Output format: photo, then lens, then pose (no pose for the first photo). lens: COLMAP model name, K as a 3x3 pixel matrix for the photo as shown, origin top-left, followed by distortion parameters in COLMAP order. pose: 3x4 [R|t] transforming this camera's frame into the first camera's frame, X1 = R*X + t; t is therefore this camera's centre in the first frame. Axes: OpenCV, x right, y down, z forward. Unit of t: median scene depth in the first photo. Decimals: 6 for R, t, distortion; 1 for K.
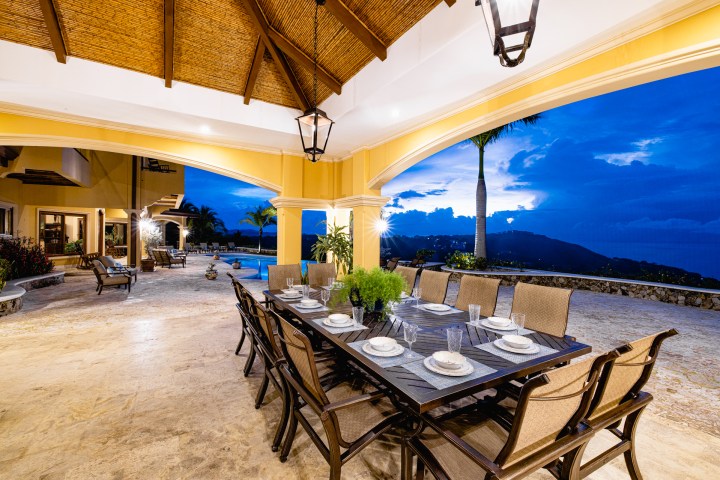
lens RADIAL K [[301.7, 0, 356.2], [0, 301.7, 235.5], [0, 0, 1]] dist [0.000755, -0.000030]
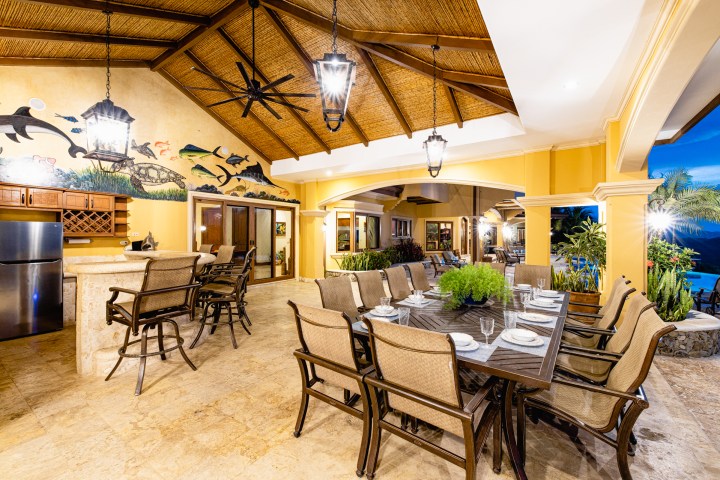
lens RADIAL K [[301.7, 0, 356.2], [0, 301.7, 235.5], [0, 0, 1]] dist [0.000755, -0.000030]
pose [[0.403302, -0.007275, -0.915038, 0.253963], [0.003194, 0.999973, -0.006542, 0.001834], [0.915061, -0.000284, 0.403315, 0.055119]]
